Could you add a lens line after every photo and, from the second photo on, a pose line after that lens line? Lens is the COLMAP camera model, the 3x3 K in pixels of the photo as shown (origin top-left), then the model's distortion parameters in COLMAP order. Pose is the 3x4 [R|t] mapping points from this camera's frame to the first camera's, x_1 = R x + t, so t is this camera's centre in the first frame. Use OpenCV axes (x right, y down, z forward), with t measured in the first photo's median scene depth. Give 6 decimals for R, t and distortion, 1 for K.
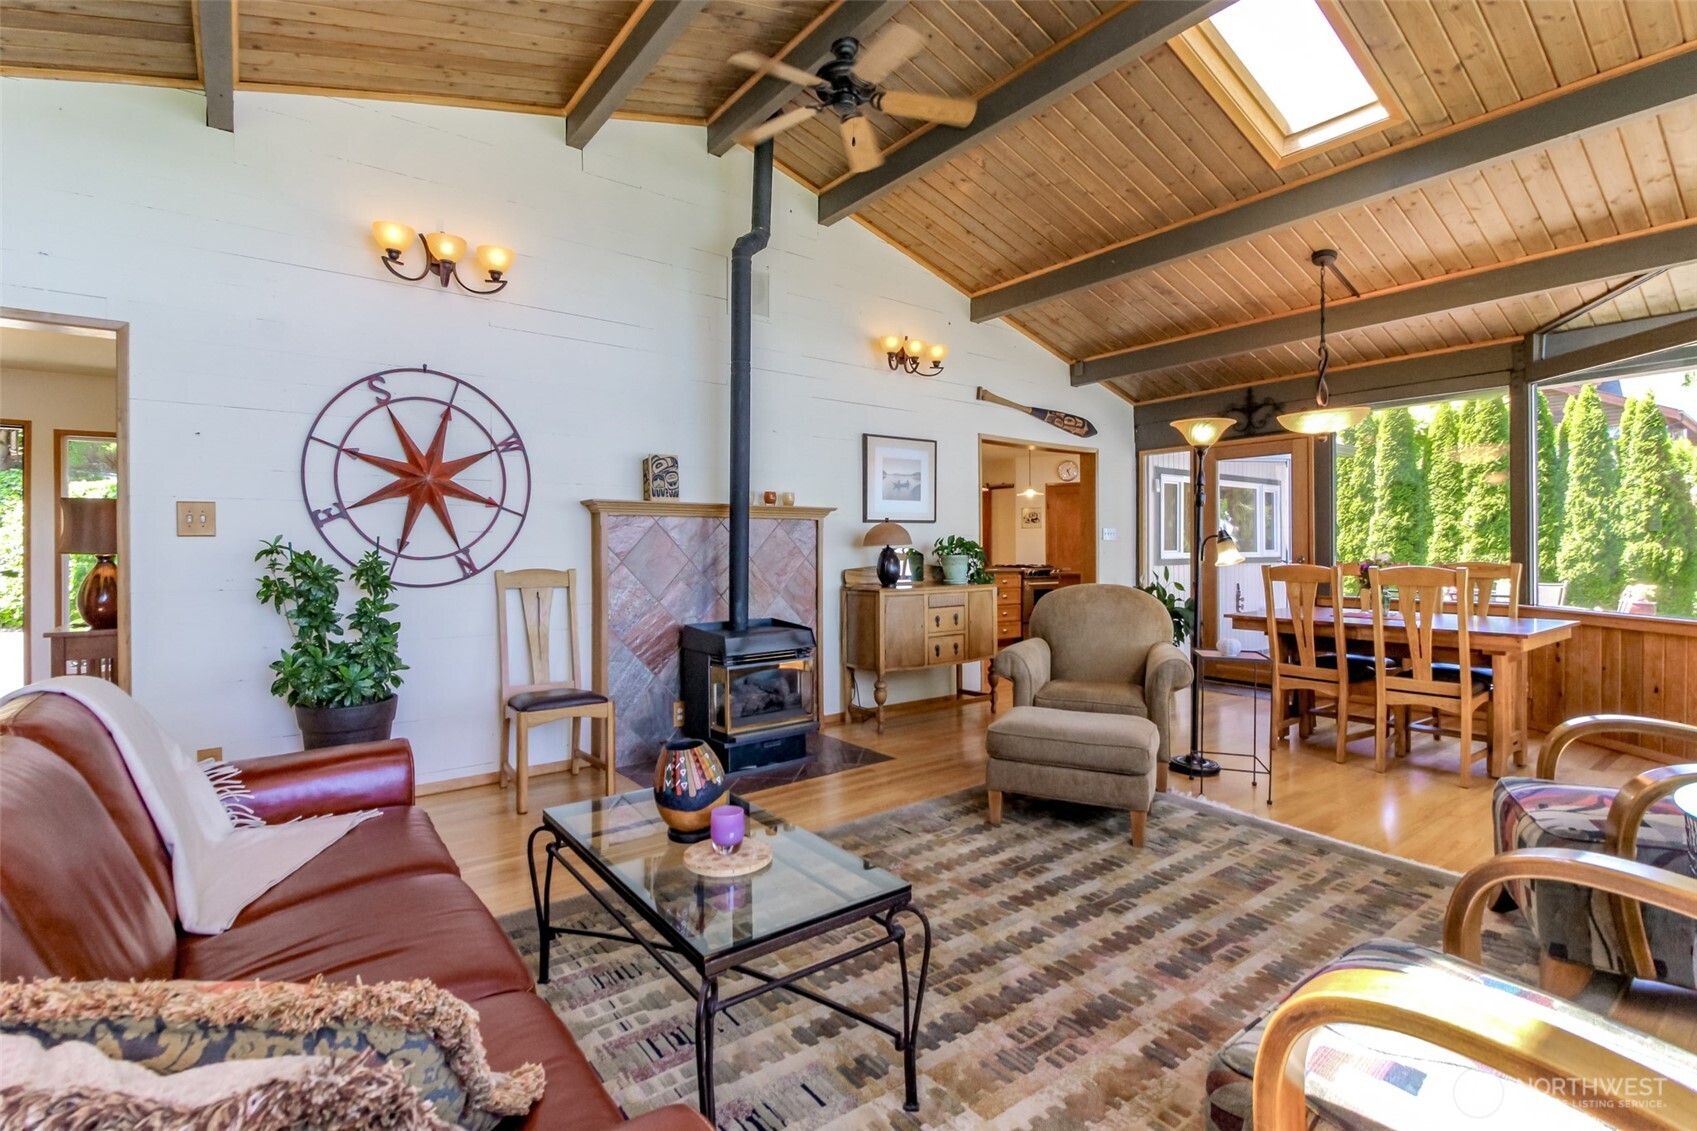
lens RADIAL K [[771.7, 0, 823.0], [0, 771.7, 550.6], [0, 0, 1]] dist [0.026834, -0.018083]
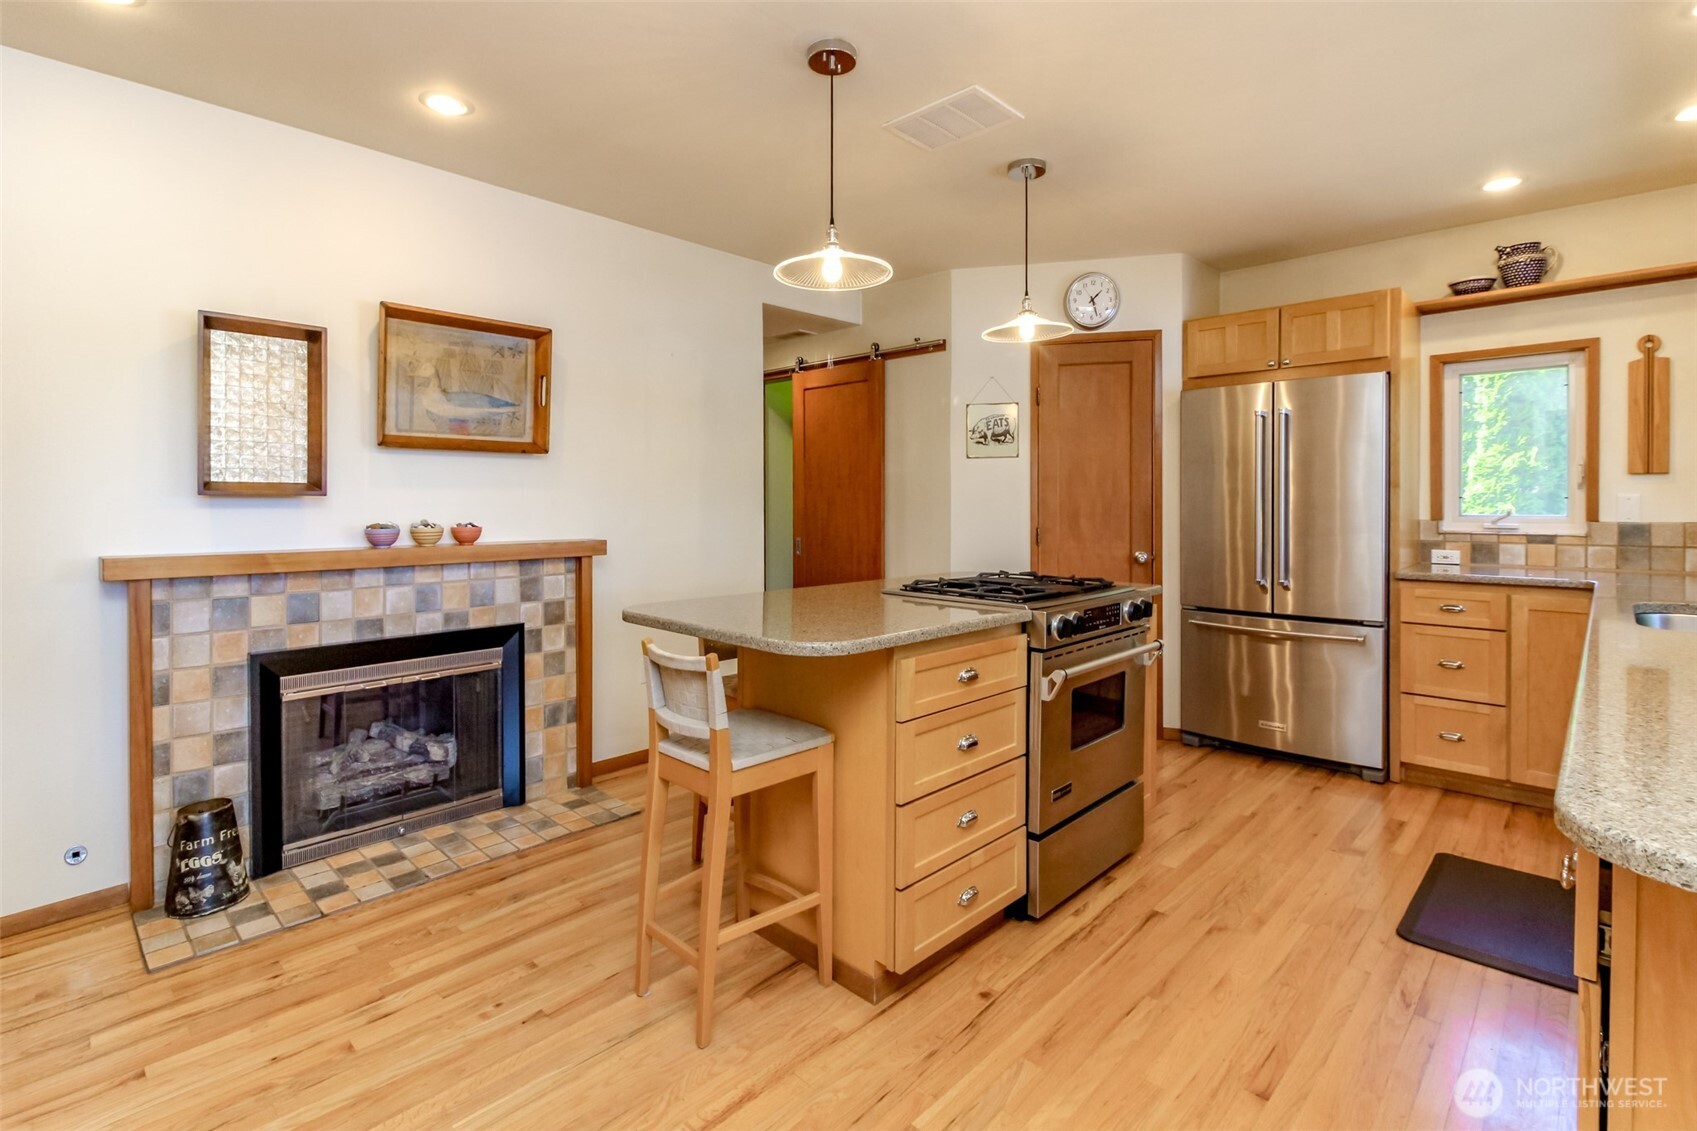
lens RADIAL K [[791.7, 0, 806.5], [0, 791.7, 505.3], [0, 0, 1]] dist [0.001563, -0.000094]
pose [[0.990846, -0.001503, 0.134988, 0.108392], [0.001067, 0.999994, 0.003302, -0.006084], [-0.134993, -0.003128, 0.990842, 0.527806]]
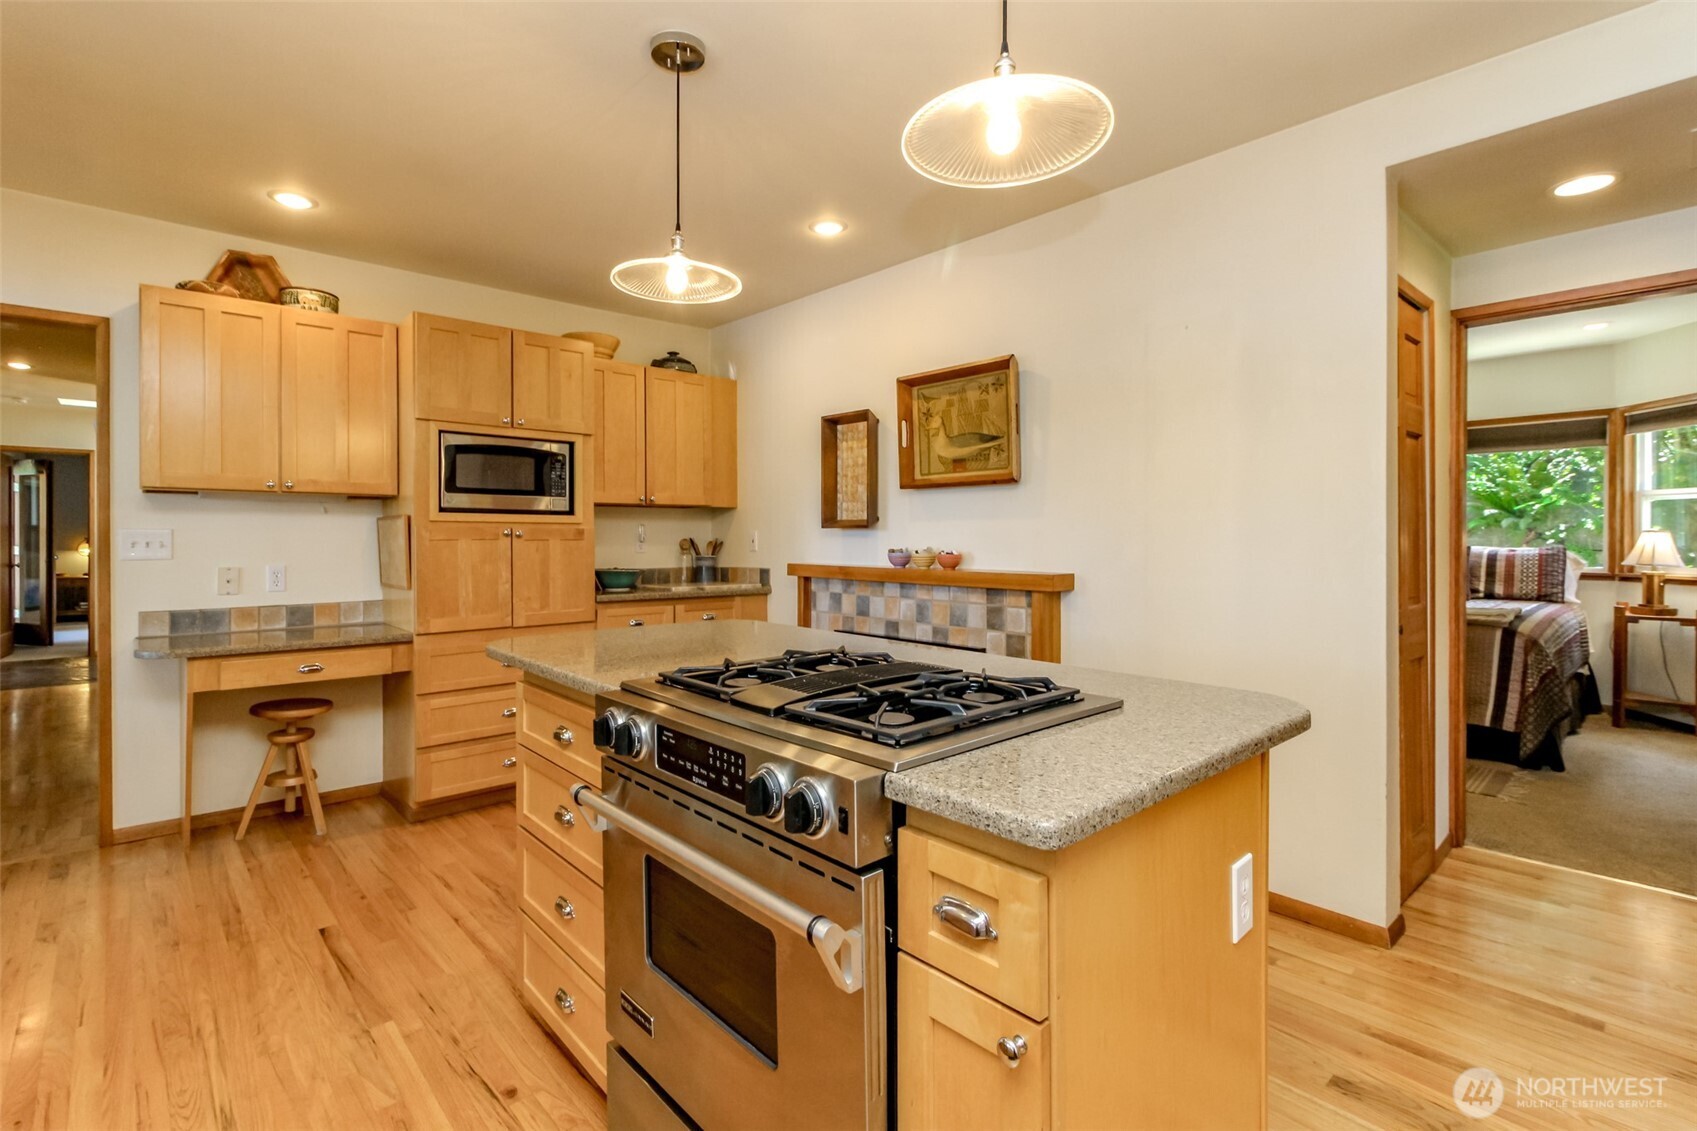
lens RADIAL K [[809.6, 0, 895.5], [0, 809.6, 540.7], [0, 0, 1]] dist [-0.004896, -0.001132]
pose [[0.113088, 0.005991, -0.993567, 0.301340], [-0.003302, 0.999979, 0.005653, -0.005080], [0.993579, 0.002642, 0.113105, 0.718104]]
